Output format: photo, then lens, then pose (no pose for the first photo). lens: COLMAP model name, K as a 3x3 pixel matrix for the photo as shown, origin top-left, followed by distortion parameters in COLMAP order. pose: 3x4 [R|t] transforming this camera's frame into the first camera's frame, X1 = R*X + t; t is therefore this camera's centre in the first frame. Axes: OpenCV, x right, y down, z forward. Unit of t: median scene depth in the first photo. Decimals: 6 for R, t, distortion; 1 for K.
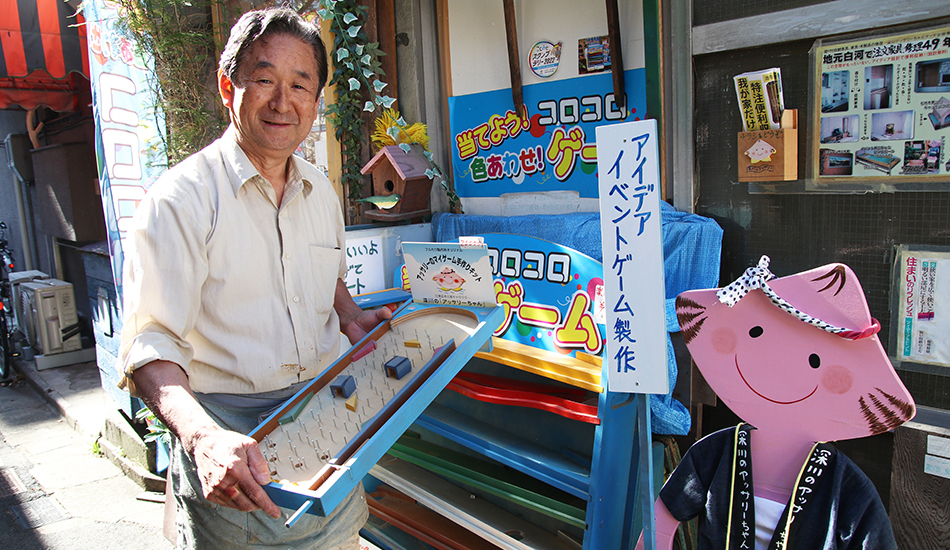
lens RADIAL K [[758.9, 0, 475.5], [0, 758.9, 276.1], [0, 0, 1]] dist [-0.033653, 0.002353]
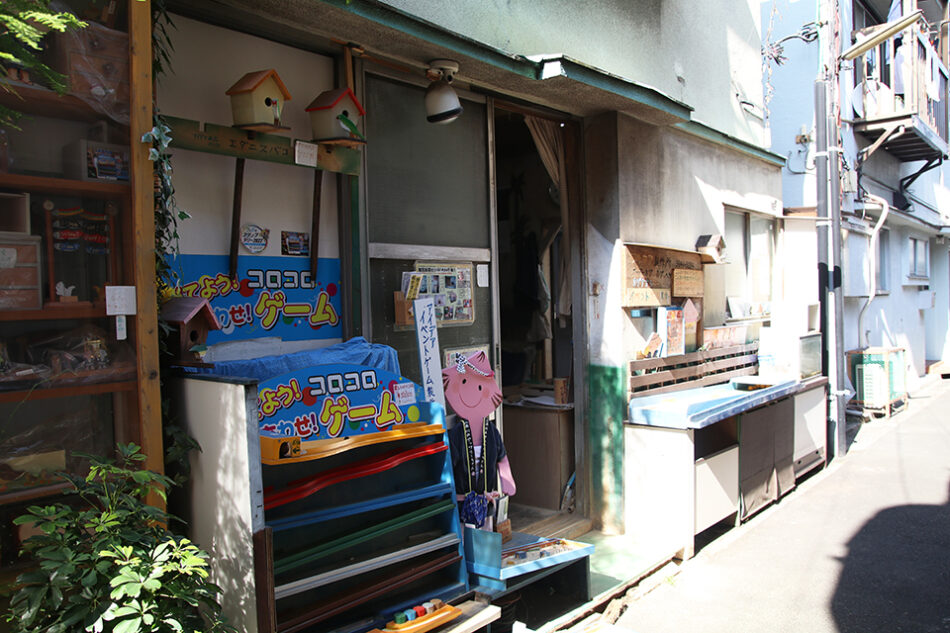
lens RADIAL K [[768.5, 0, 475.2], [0, 768.5, 318.1], [0, 0, 1]] dist [-0.078238, -0.002147]
pose [[-0.140820, 0.022657, 0.989776, -1.337279], [0.172103, 0.985077, 0.001937, -0.090561], [-0.974962, 0.170616, -0.142618, 0.876540]]
